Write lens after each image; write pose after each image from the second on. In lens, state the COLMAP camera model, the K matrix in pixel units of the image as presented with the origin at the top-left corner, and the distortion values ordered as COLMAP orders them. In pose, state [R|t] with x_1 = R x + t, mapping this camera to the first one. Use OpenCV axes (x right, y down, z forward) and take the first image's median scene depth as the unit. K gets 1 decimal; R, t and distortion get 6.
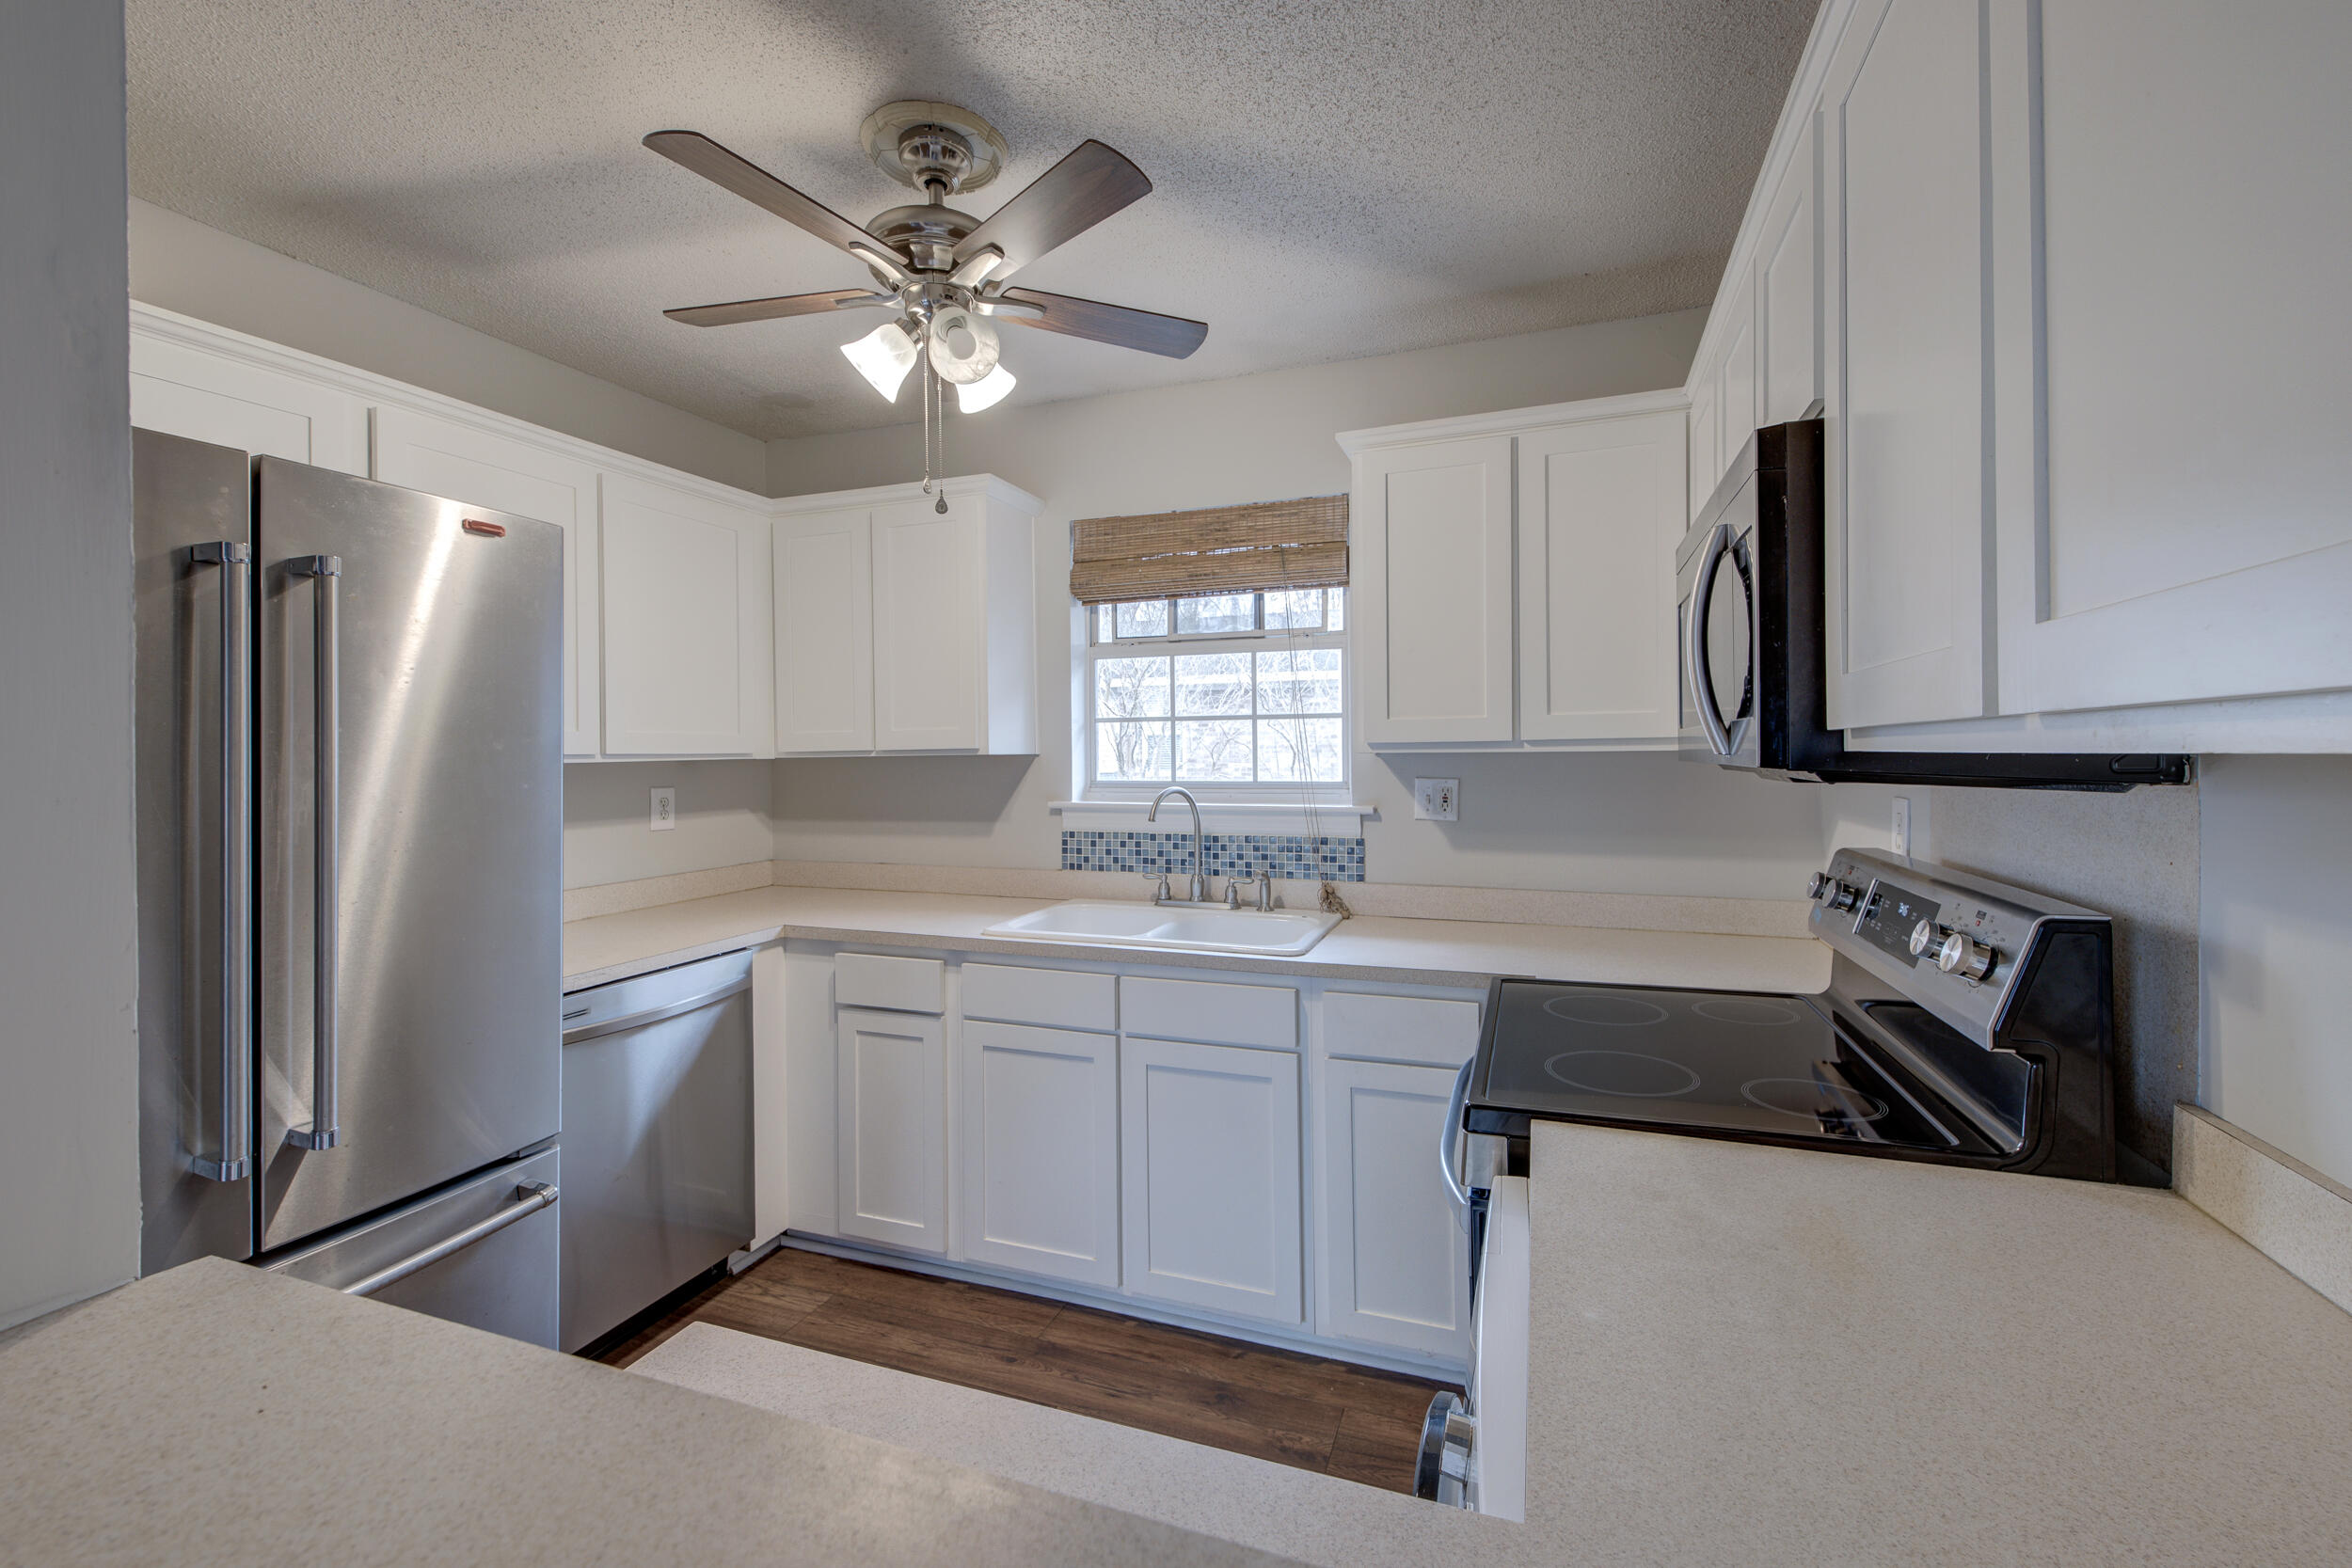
lens RADIAL K [[983.2, 0, 1177.6], [0, 983.2, 750.2], [0, 0, 1]] dist [0.016545, -0.000108]
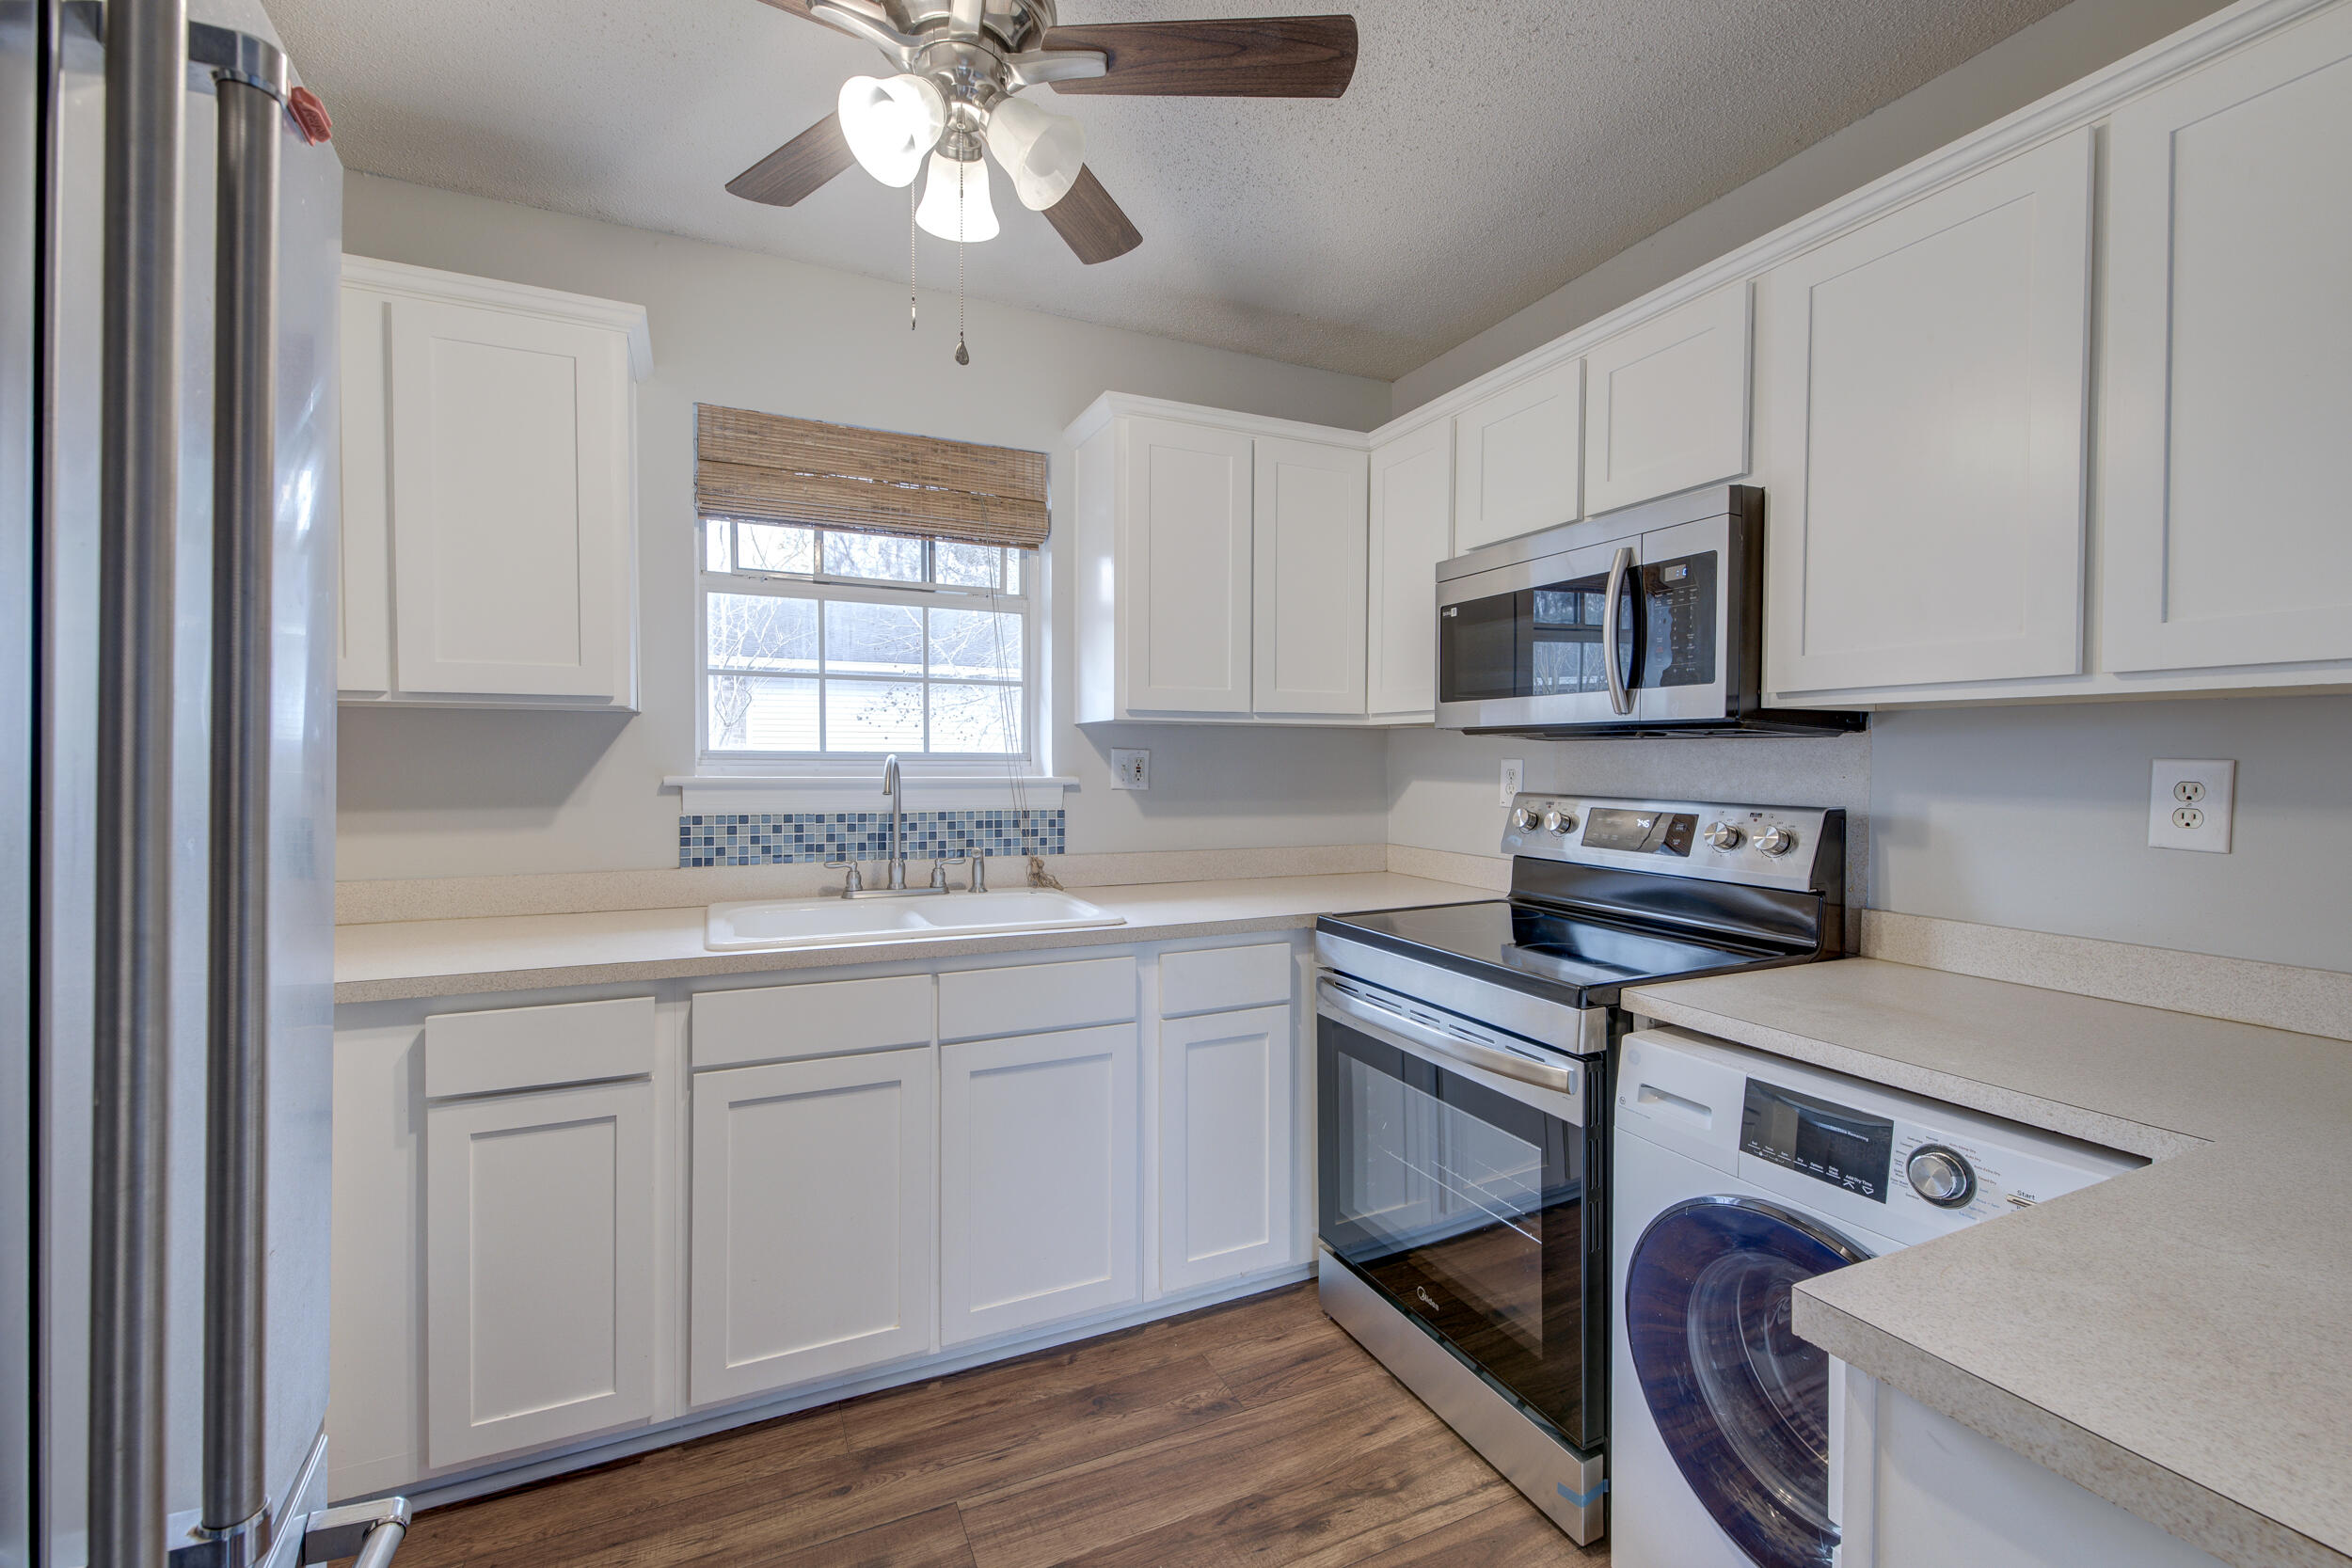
lens RADIAL K [[987.8, 0, 1167.5], [0, 987.8, 768.2], [0, 0, 1]] dist [0.031145, -0.014271]
pose [[0.707489, 0.003683, 0.706715, -0.417424], [-0.014117, 0.999861, 0.008922, 0.036320], [-0.706584, -0.016289, 0.707442, 0.219561]]
